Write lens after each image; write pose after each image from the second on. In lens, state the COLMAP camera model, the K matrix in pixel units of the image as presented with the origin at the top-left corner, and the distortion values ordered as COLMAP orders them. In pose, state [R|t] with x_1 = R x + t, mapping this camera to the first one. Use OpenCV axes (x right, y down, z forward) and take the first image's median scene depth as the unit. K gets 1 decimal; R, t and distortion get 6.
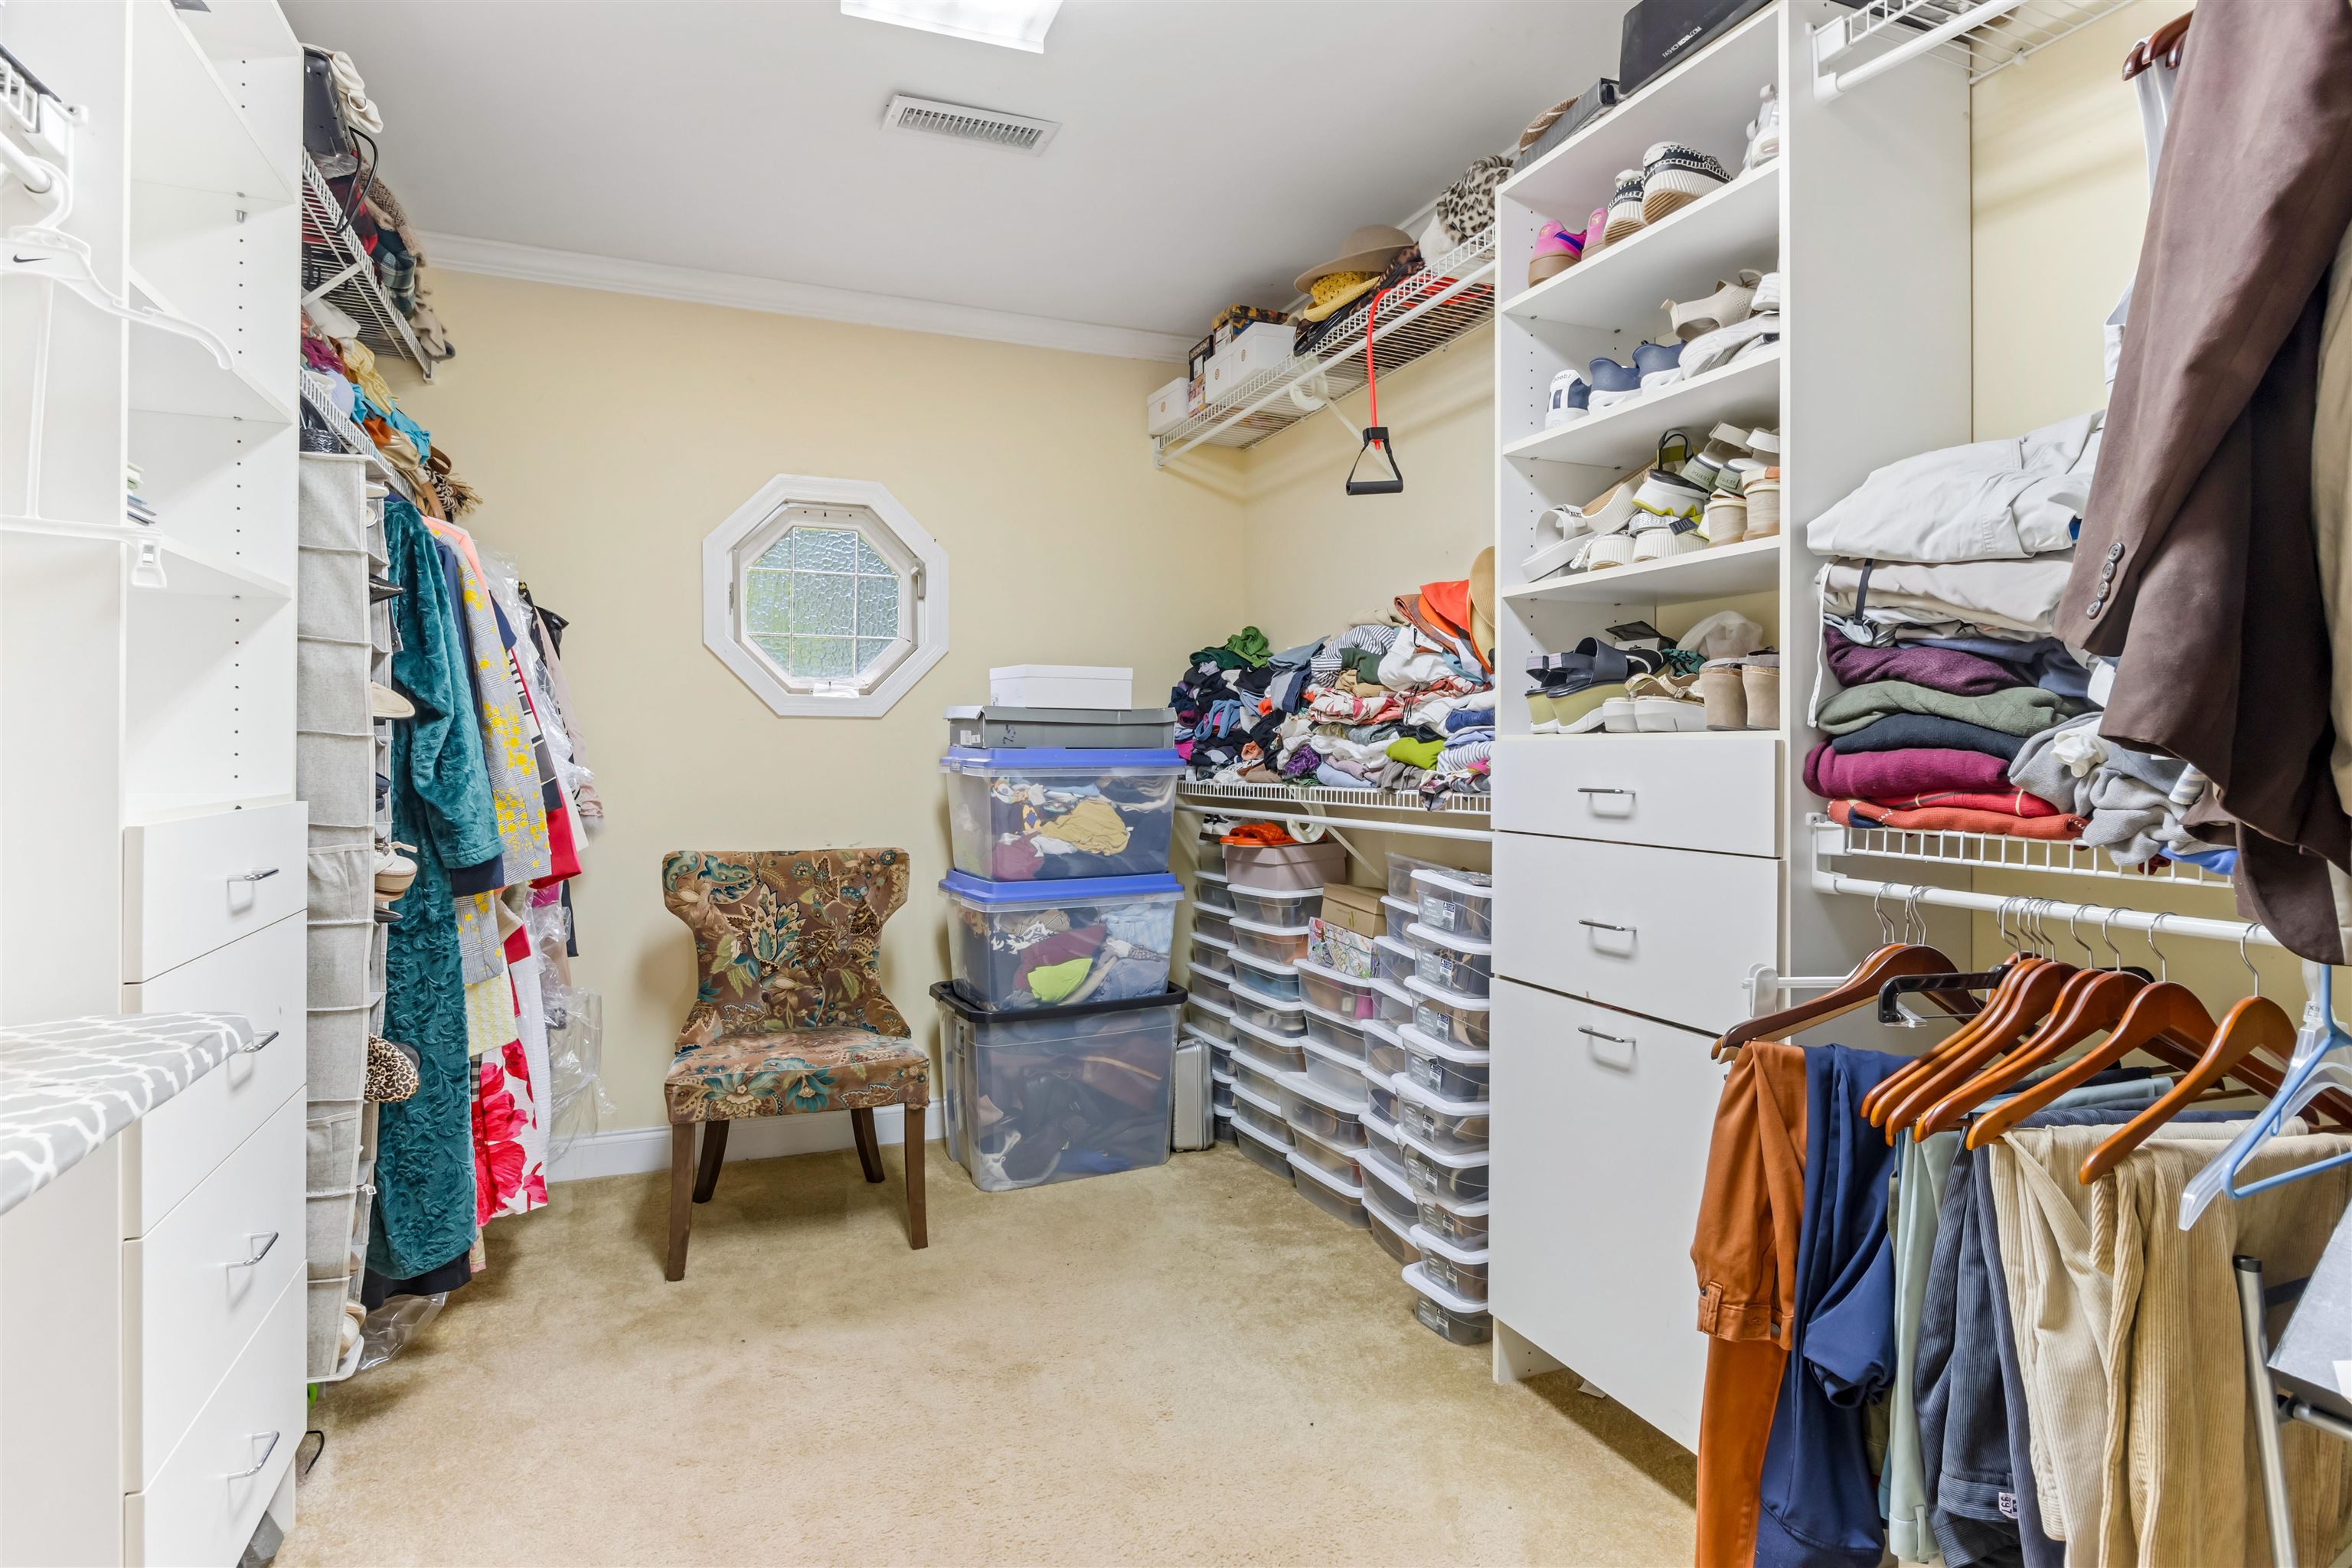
lens RADIAL K [[1246.2, 0, 1179.3], [0, 1246.2, 773.6], [0, 0, 1]] dist [-0.013195, -0.000266]
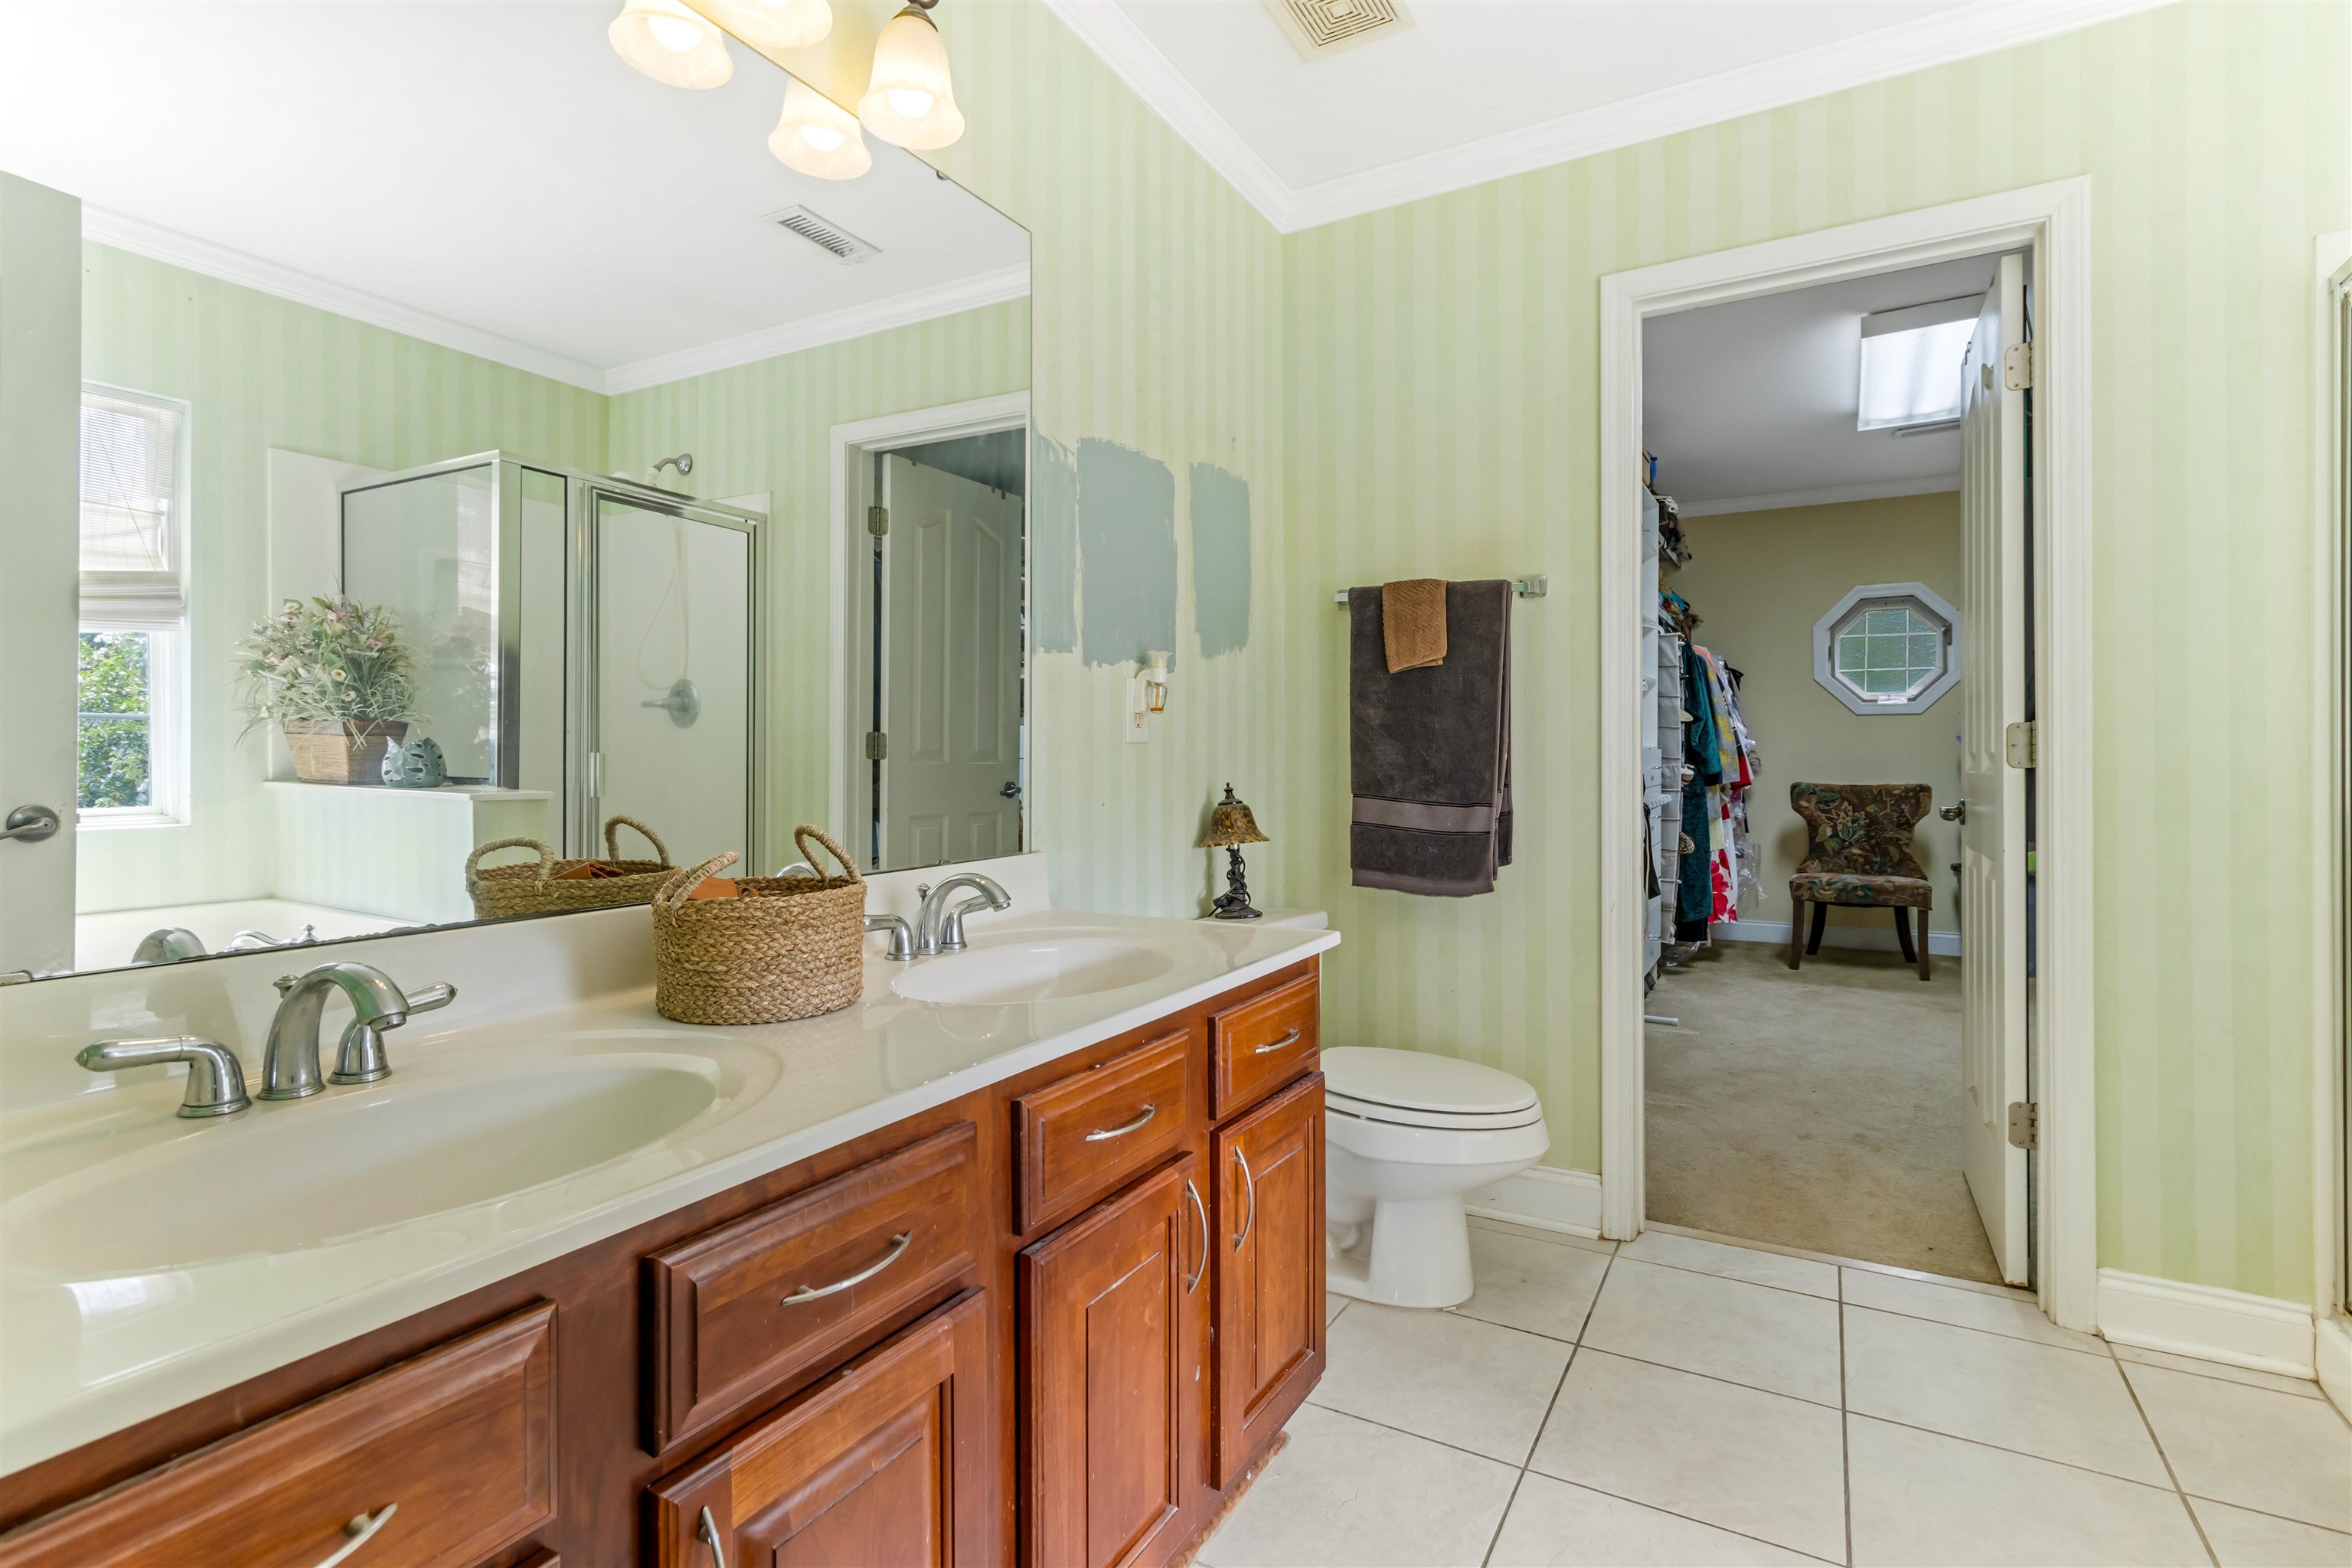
lens RADIAL K [[1136.6, 0, 1176.2], [0, 1136.6, 765.3], [0, 0, 1]] dist [0.001349, 0.001557]
pose [[0.612860, -0.001885, -0.790189, 0.509675], [-0.002004, 0.999990, -0.003940, 0.049078], [0.790189, 0.003998, 0.612850, -1.089814]]
